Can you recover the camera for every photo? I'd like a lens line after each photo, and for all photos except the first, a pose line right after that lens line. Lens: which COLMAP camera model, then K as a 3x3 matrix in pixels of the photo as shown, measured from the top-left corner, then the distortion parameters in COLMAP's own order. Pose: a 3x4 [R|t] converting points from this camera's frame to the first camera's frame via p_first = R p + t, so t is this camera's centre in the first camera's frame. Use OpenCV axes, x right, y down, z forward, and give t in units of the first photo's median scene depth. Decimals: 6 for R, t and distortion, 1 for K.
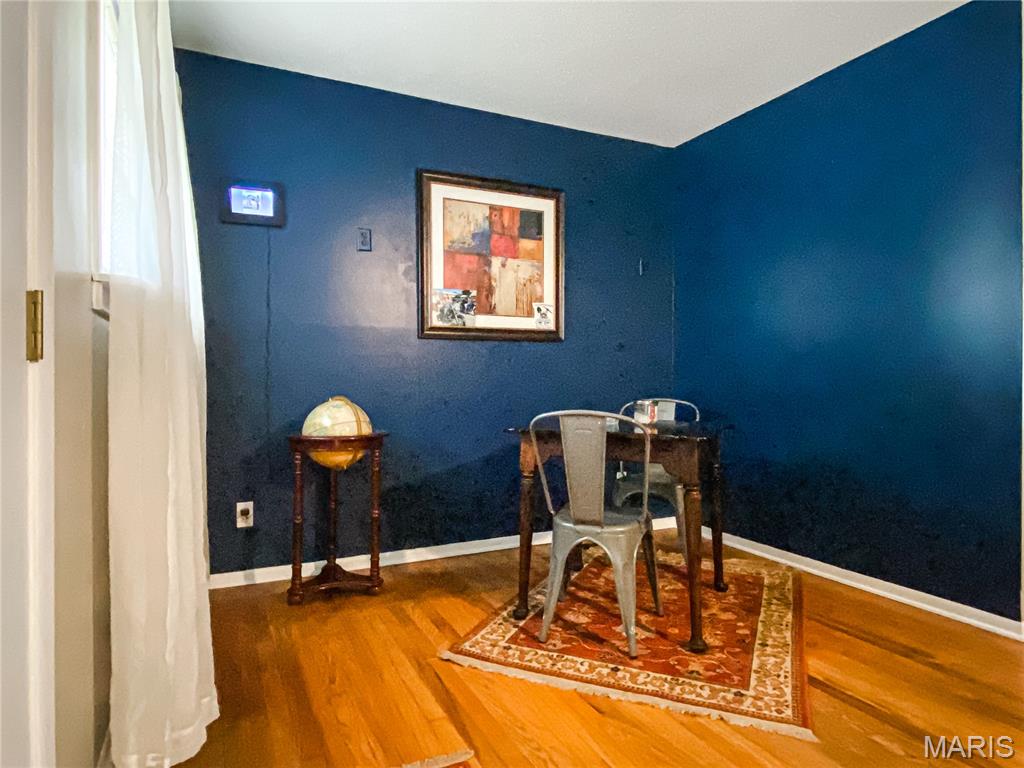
lens RADIAL K [[624.3, 0, 504.7], [0, 624.3, 374.7], [0, 0, 1]] dist [0.037534, -0.034302]
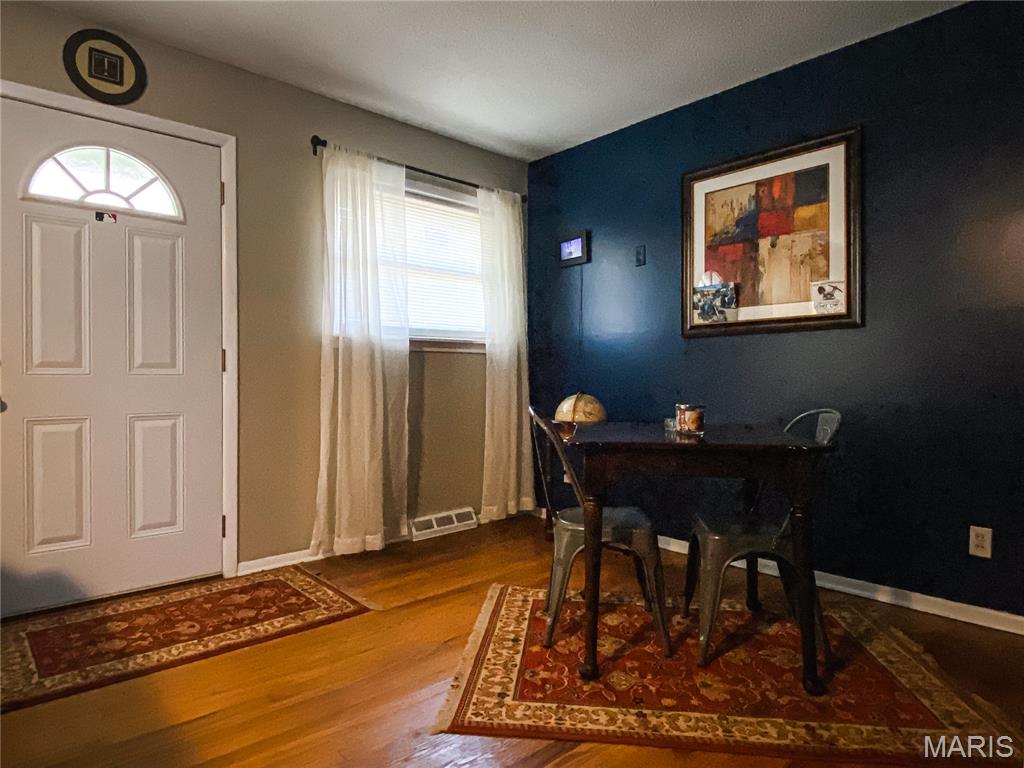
lens RADIAL K [[624.3, 0, 504.7], [0, 624.3, 374.7], [0, 0, 1]] dist [0.037534, -0.034302]
pose [[0.273218, -0.008366, -0.961916, 0.765029], [-0.002651, 0.999952, -0.009450, 0.012714], [0.961949, 0.005132, 0.273182, 0.429497]]
